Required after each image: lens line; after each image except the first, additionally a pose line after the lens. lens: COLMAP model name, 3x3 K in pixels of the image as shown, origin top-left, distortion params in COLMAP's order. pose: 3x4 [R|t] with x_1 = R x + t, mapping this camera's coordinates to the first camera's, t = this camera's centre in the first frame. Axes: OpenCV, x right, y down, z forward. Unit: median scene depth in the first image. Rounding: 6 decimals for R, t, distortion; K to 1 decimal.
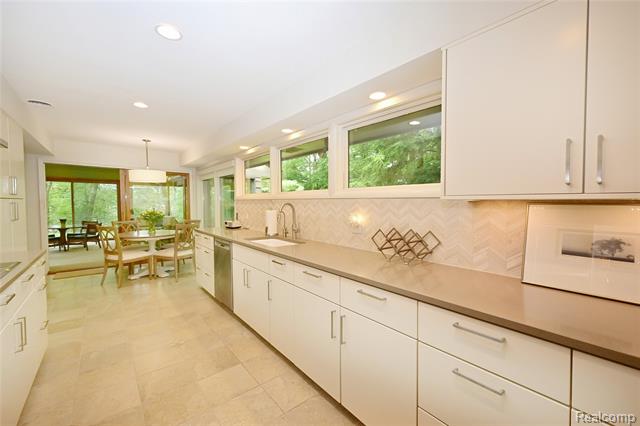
lens RADIAL K [[260.9, 0, 320.0], [0, 260.9, 213.0], [0, 0, 1]] dist [-0.000952, -0.000071]
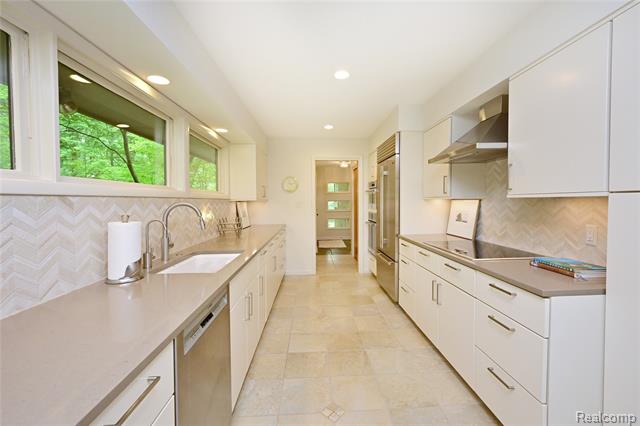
lens RADIAL K [[271.7, 0, 329.7], [0, 271.7, 198.3], [0, 0, 1]] dist [0.000930, 0.000094]
pose [[-0.814987, 0.017446, 0.579216, -0.854784], [0.039436, 0.998899, 0.025402, -0.055300], [-0.578135, 0.043544, -0.814778, 1.390963]]
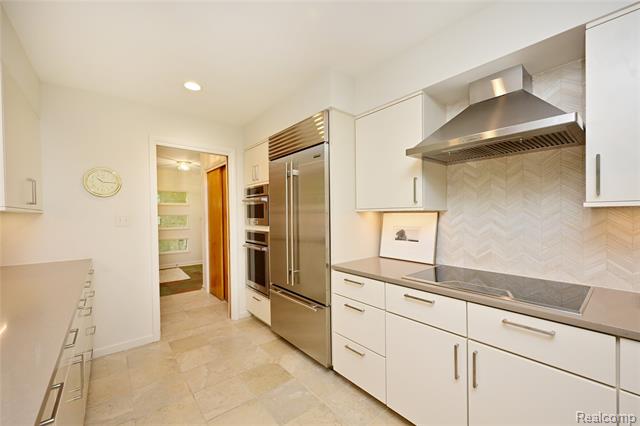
lens RADIAL K [[260.9, 0, 319.3], [0, 260.9, 217.7], [0, 0, 1]] dist [0.000201, 0.000113]
pose [[-0.999940, 0.009202, 0.006007, -0.405138], [0.009516, 0.998469, 0.054496, -0.031933], [-0.005497, 0.054550, -0.998496, 1.021574]]
